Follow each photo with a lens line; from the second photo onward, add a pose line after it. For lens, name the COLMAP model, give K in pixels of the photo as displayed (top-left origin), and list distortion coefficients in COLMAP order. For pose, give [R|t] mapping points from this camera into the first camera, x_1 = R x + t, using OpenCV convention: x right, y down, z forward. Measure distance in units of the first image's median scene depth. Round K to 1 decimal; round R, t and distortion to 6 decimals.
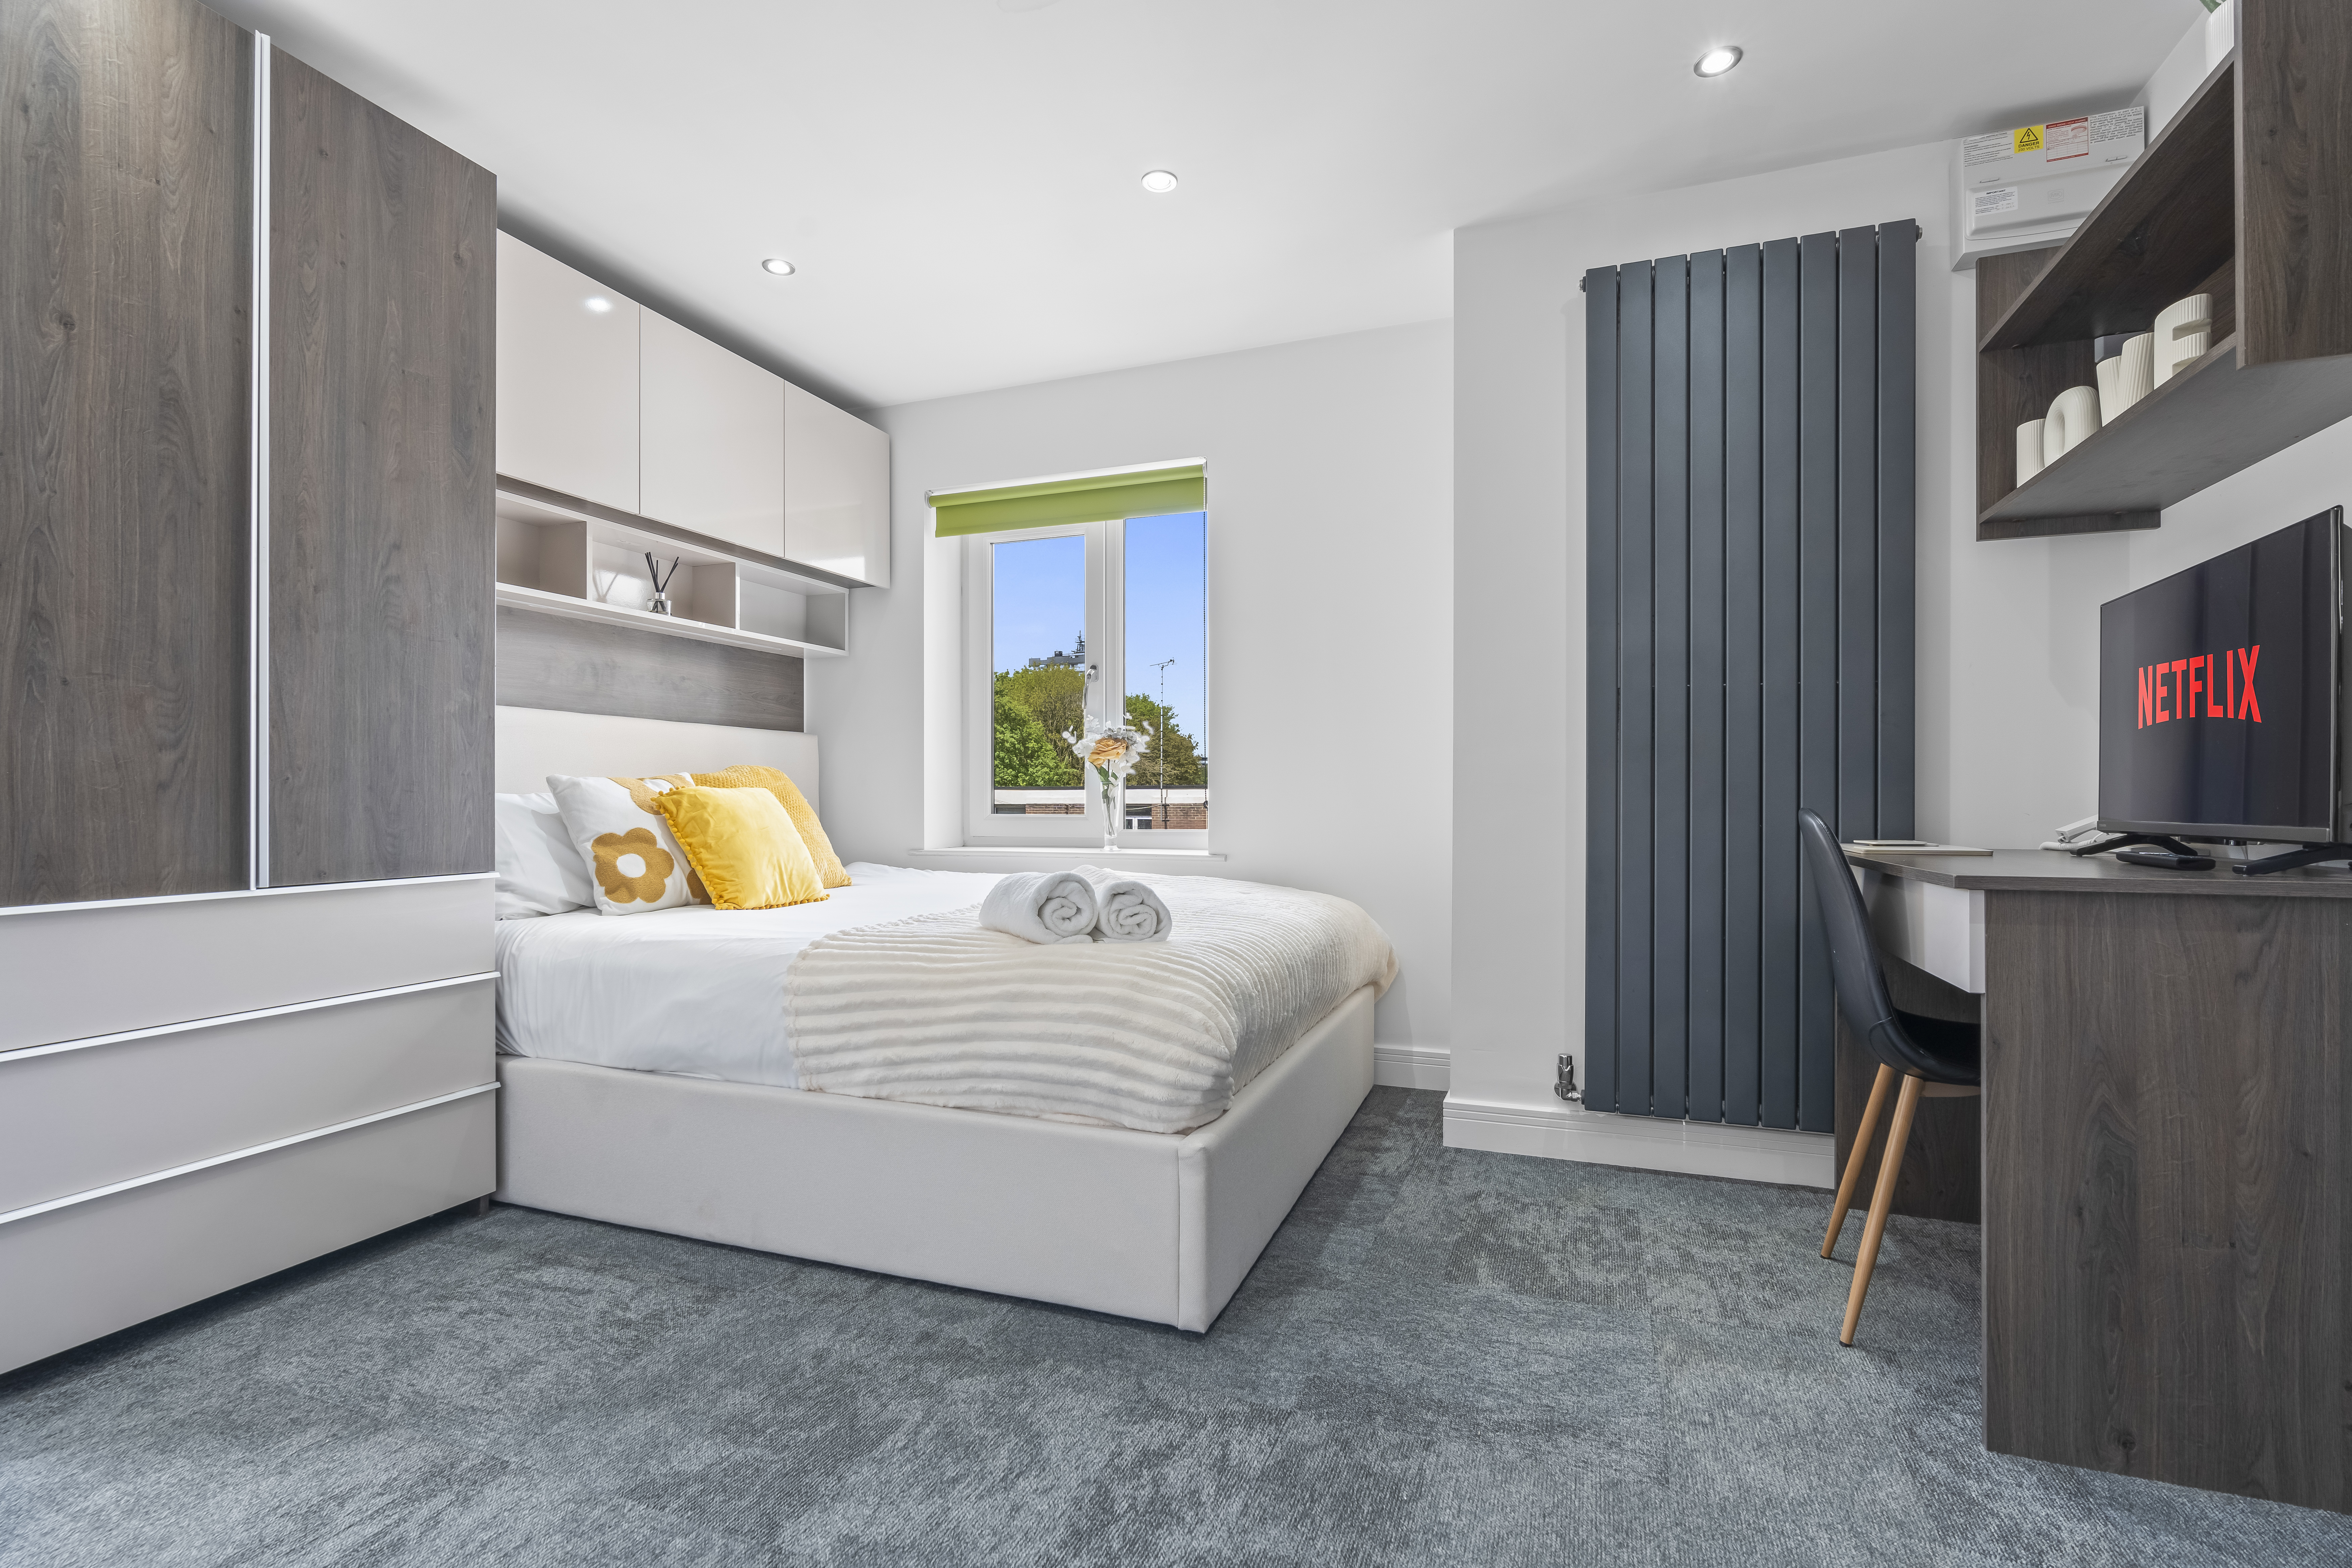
lens RADIAL K [[1077.8, 0, 1177.0], [0, 1077.8, 800.8], [0, 0, 1]] dist [-0.002389, 0.001138]
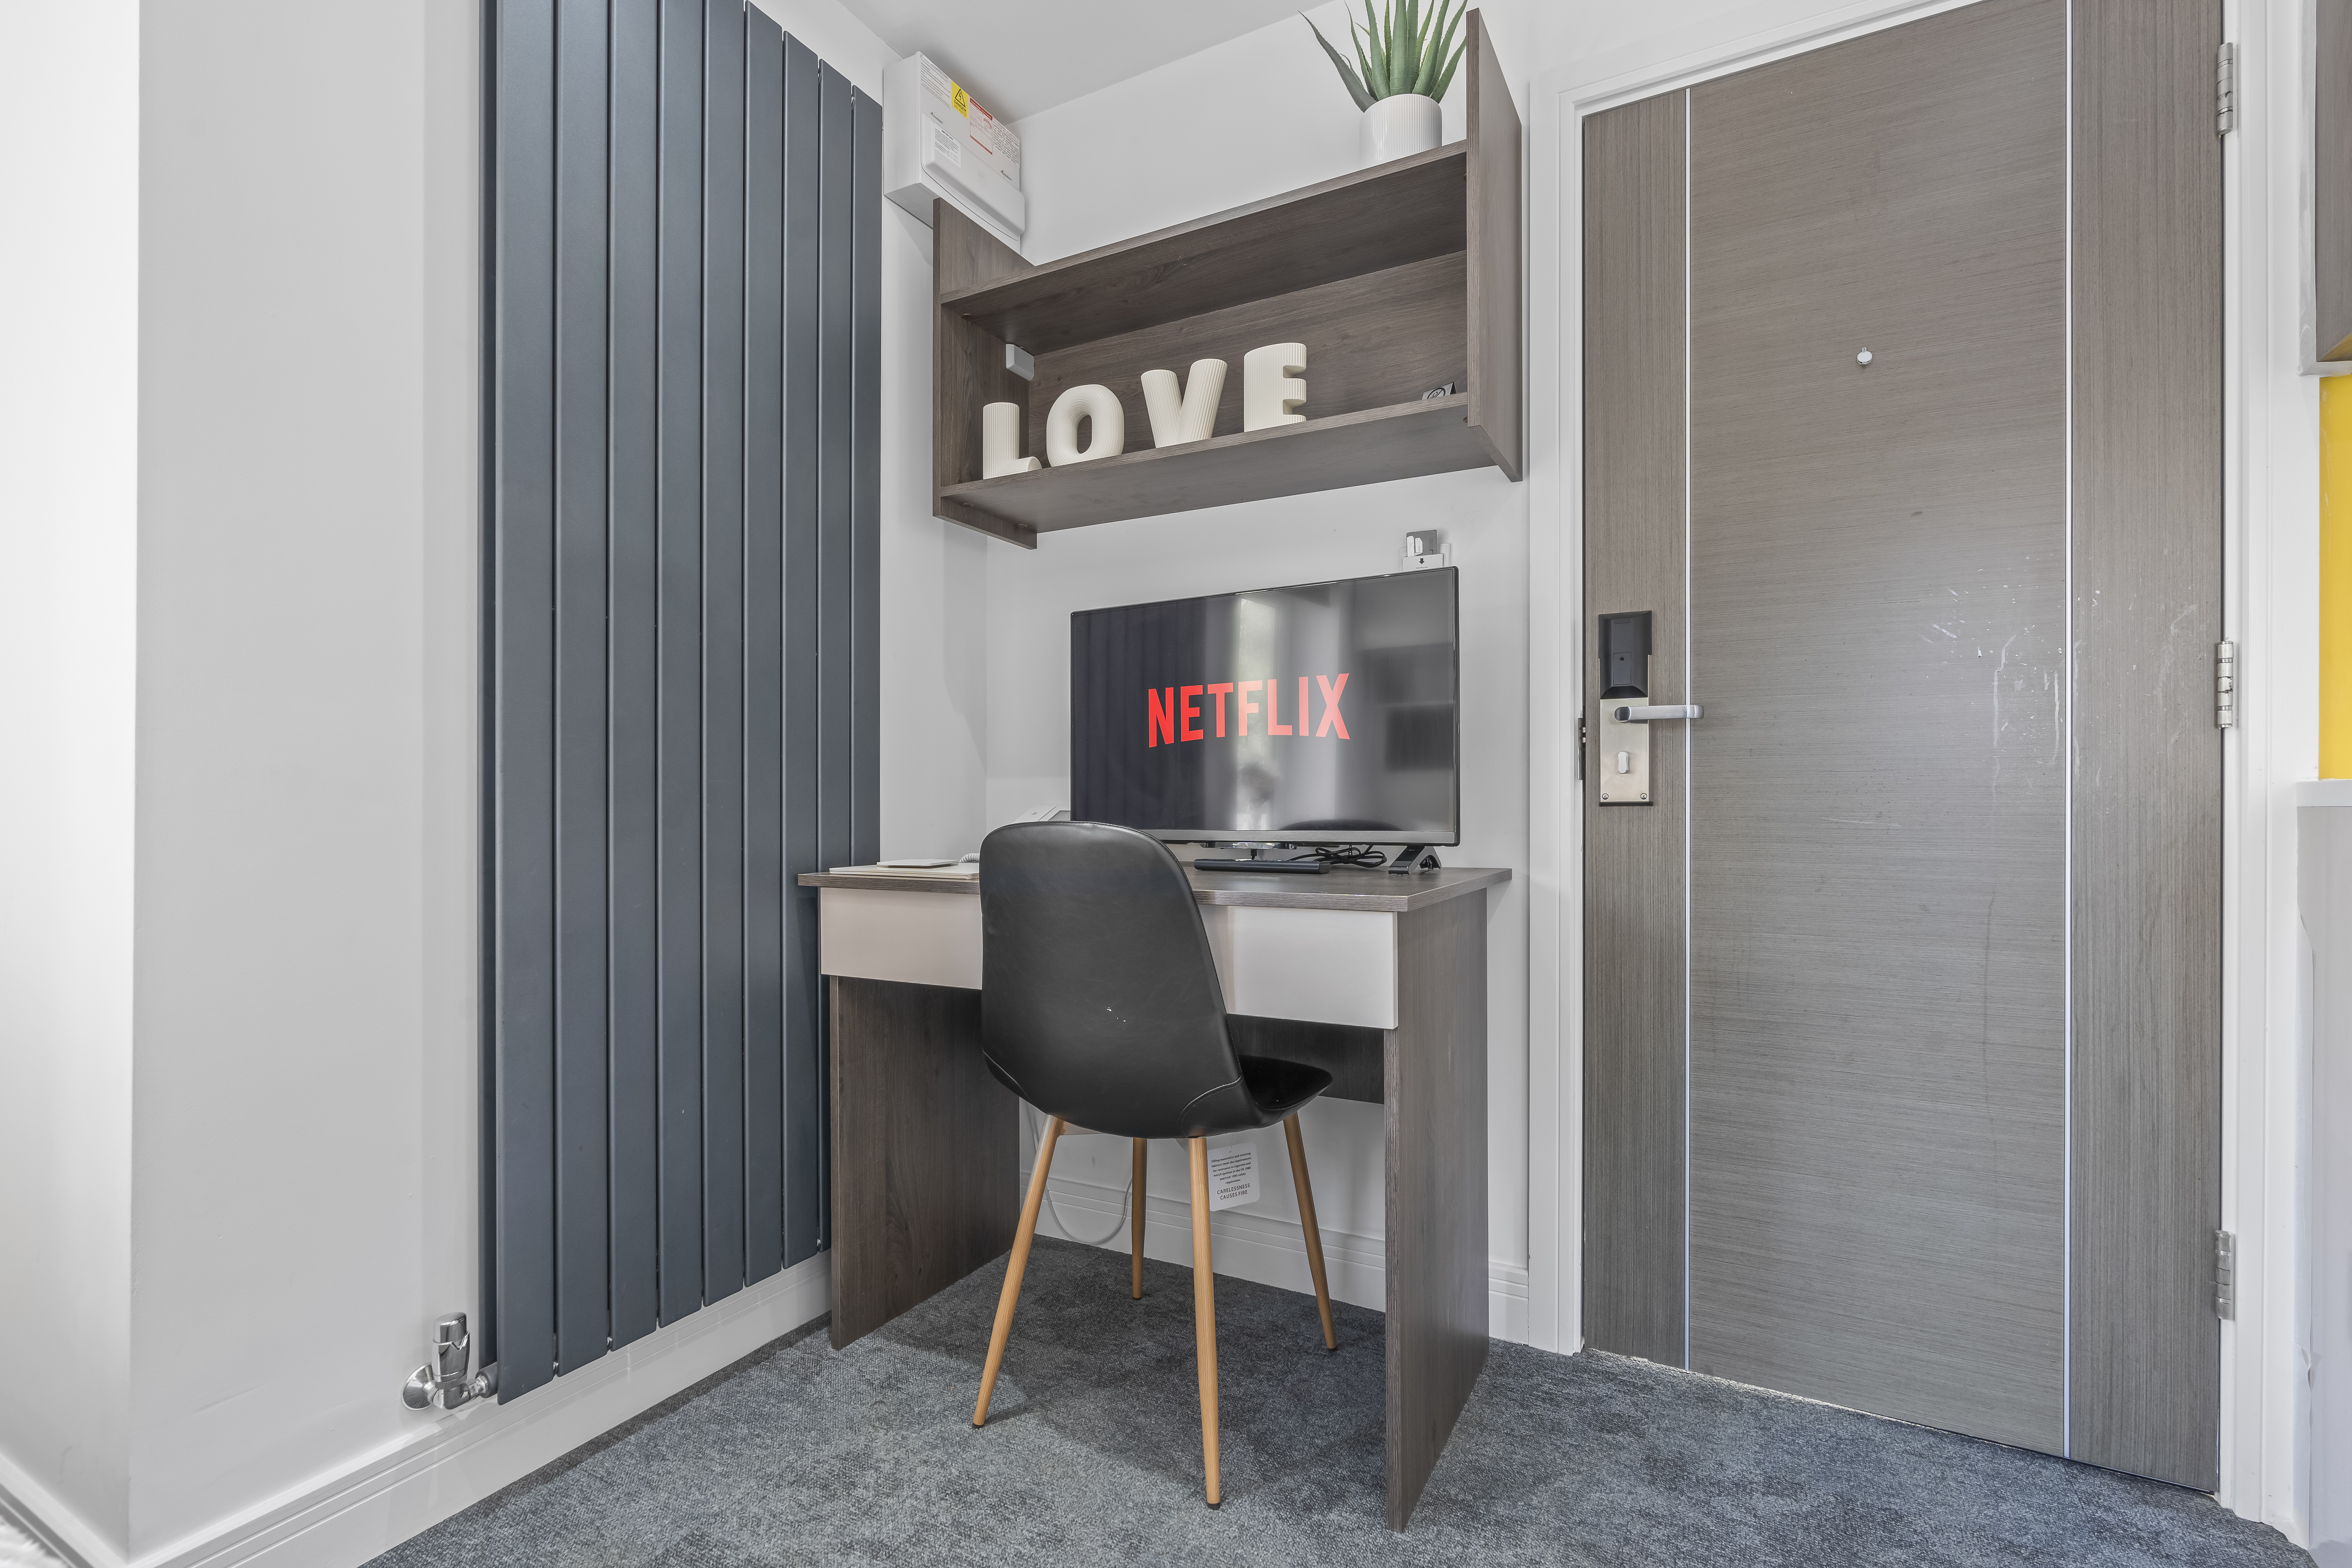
lens RADIAL K [[1077.8, 0, 1177.0], [0, 1077.8, 800.8], [0, 0, 1]] dist [-0.002389, 0.001138]
pose [[0.139025, 0.001416, 0.990288, -0.117211], [0.005347, 0.999983, -0.002180, -0.004547], [-0.990274, 0.005599, 0.139015, 0.755232]]
